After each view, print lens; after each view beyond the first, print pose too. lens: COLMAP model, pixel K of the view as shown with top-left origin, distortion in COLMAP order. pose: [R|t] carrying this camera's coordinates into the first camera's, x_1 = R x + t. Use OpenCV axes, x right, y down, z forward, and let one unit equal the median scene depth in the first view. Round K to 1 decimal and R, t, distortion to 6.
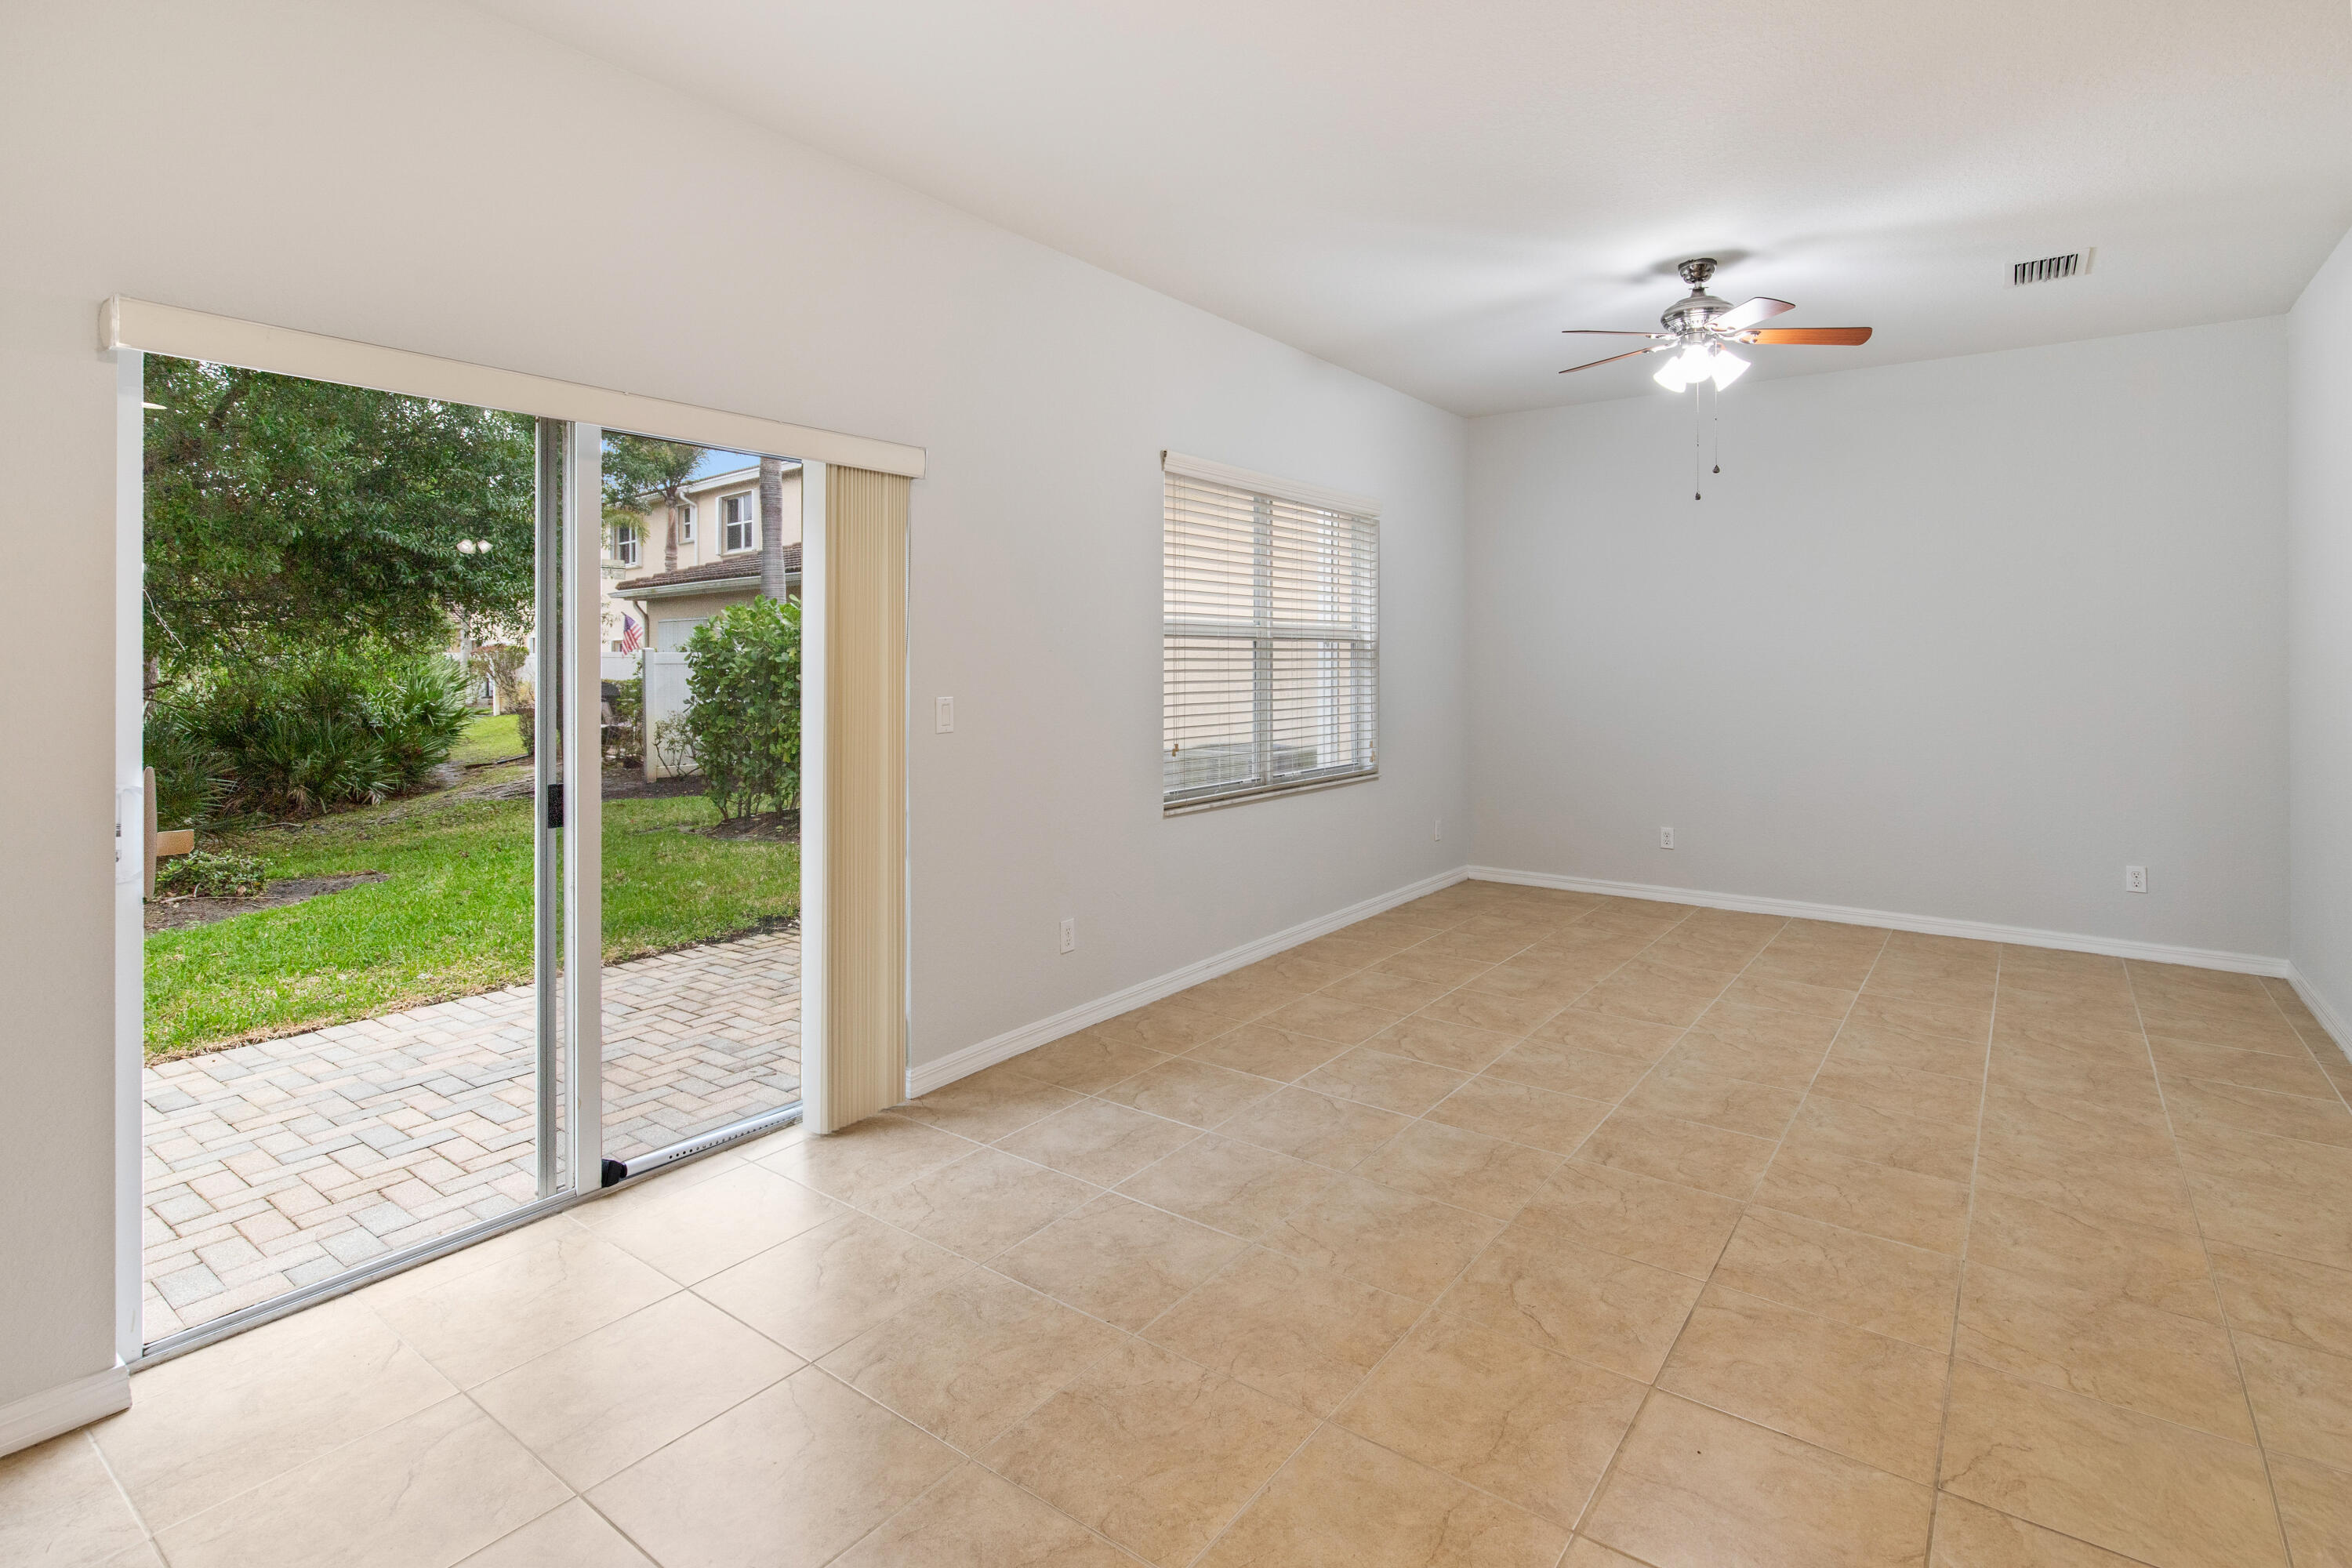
lens RADIAL K [[1151.8, 0, 1175.5], [0, 1151.8, 657.2], [0, 0, 1]] dist [-0.002589, 0.000055]
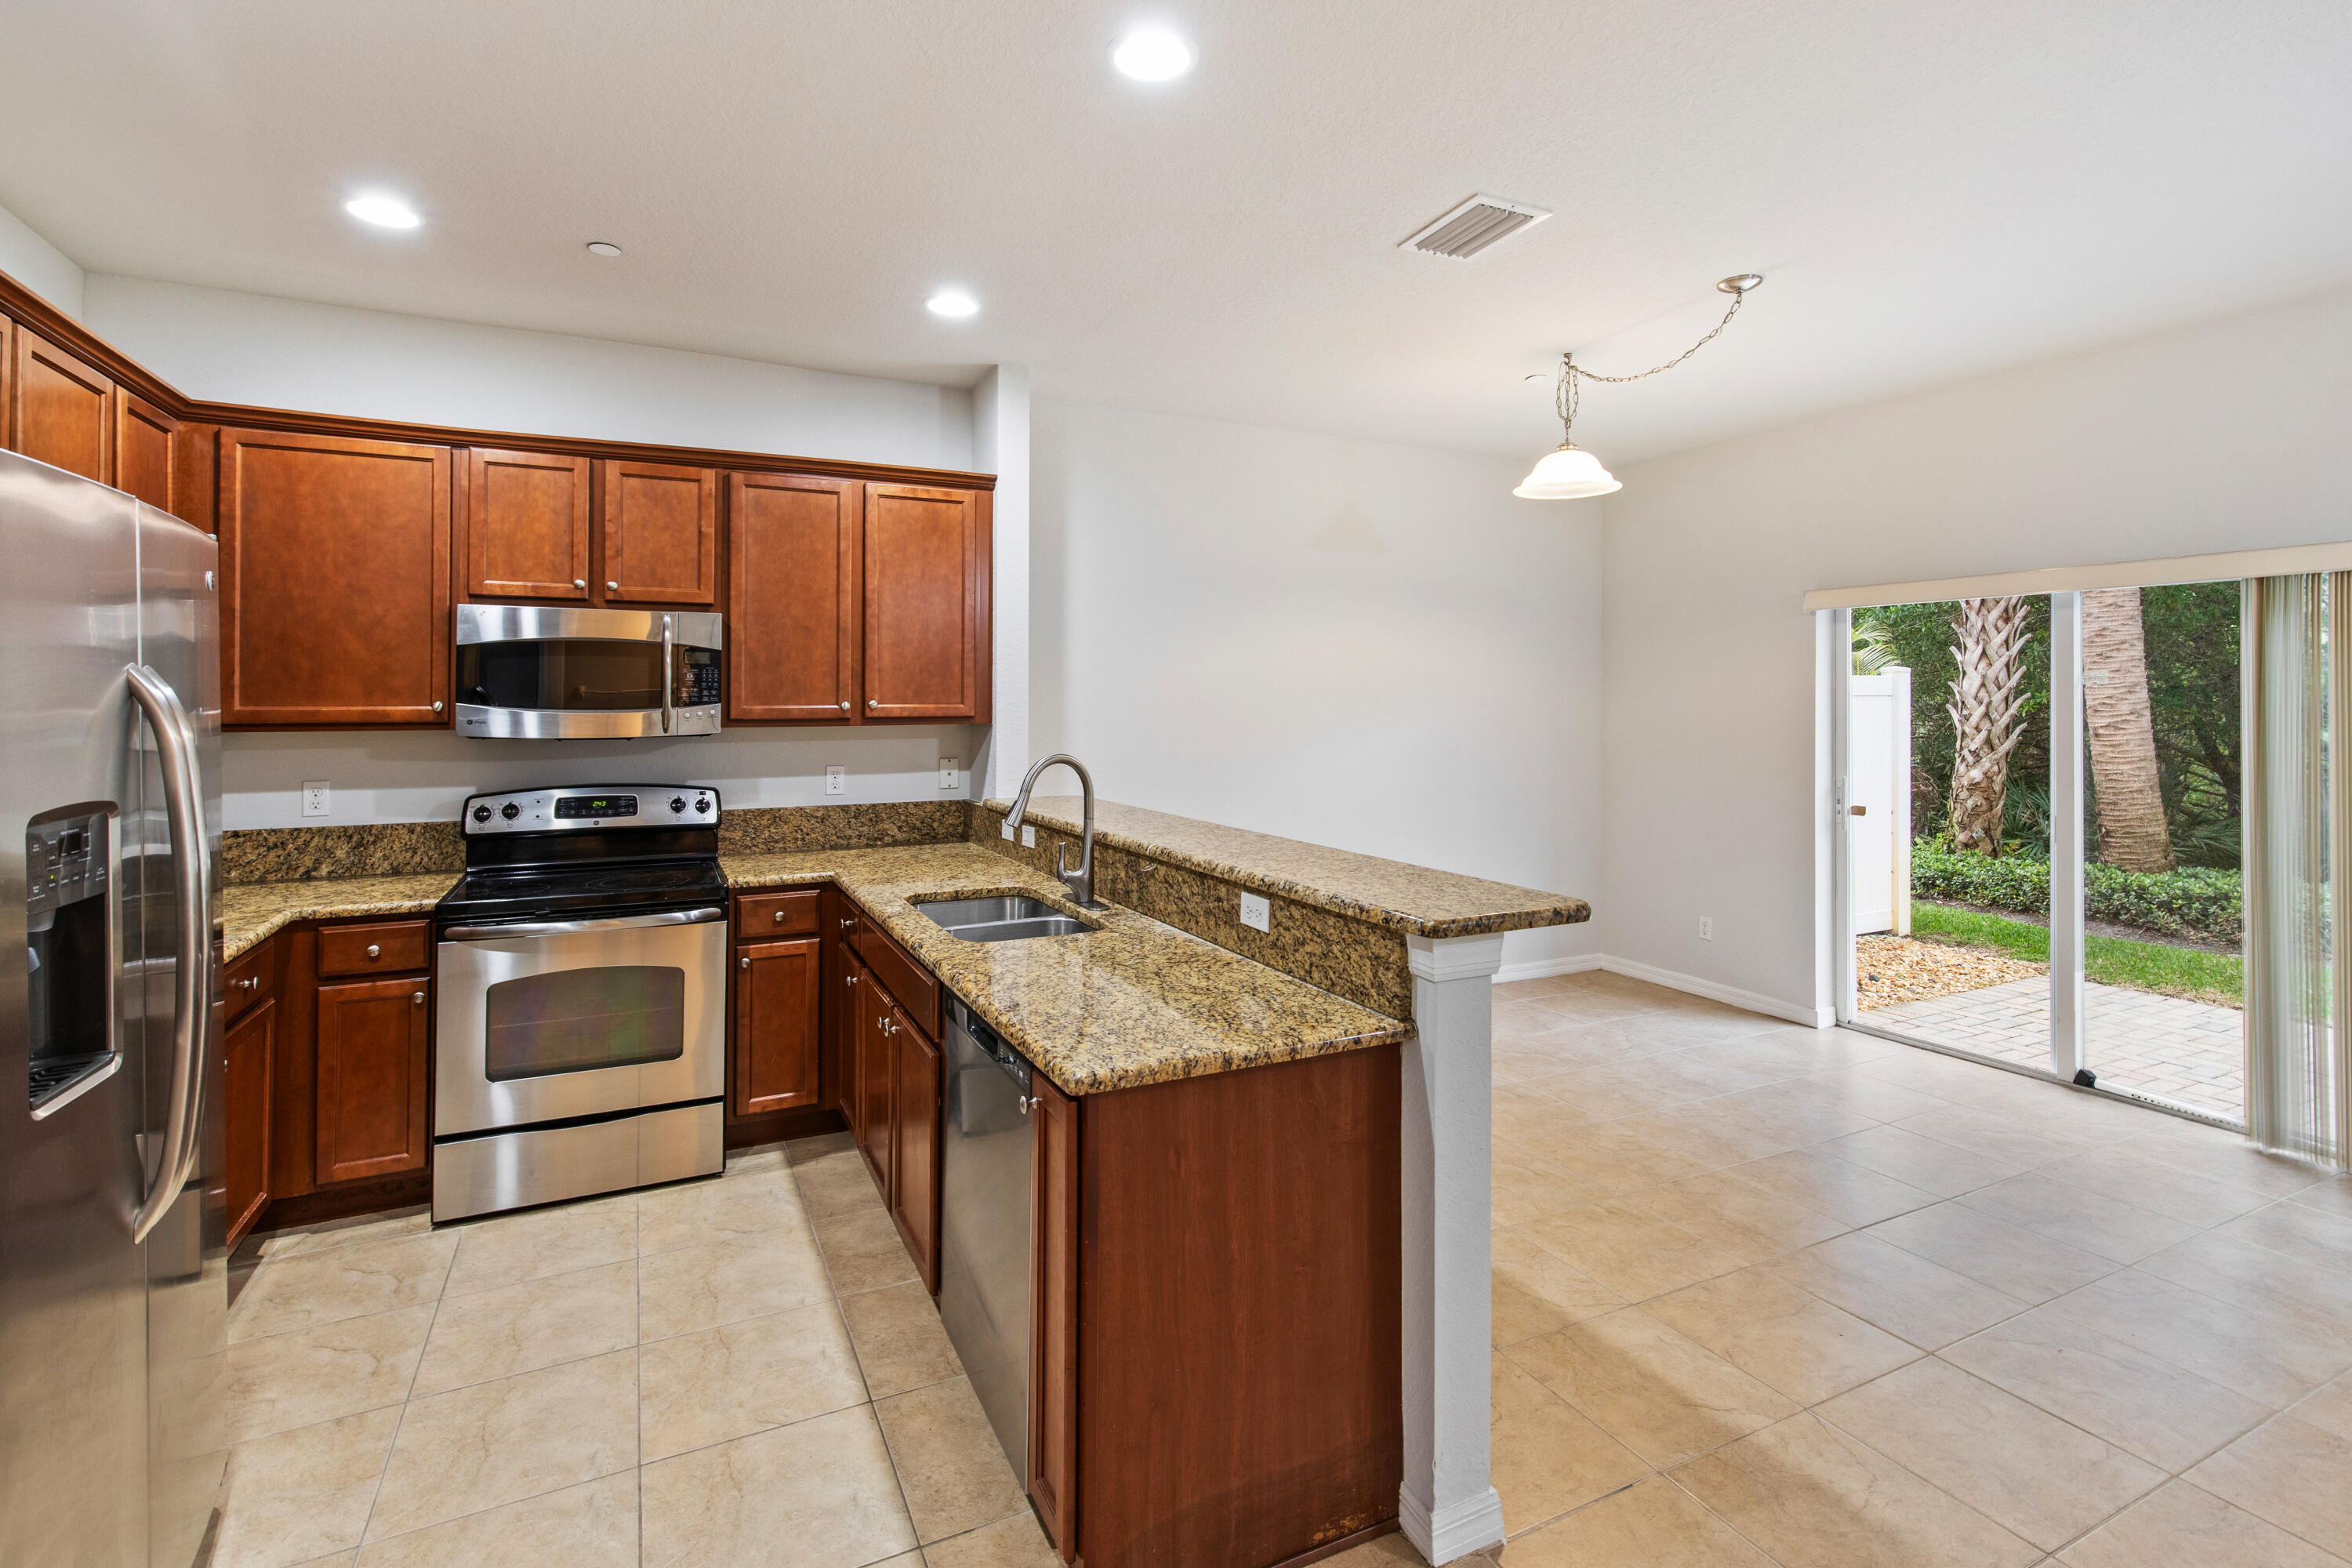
lens RADIAL K [[1092.2, 0, 1174.1], [0, 1092.2, 676.8], [0, 0, 1]] dist [0.003313, -0.000887]
pose [[-0.452649, -0.019341, -0.891479, 1.360800], [-0.001286, 0.999778, -0.021037, -0.047996], [0.891688, -0.008376, -0.452574, 0.601883]]
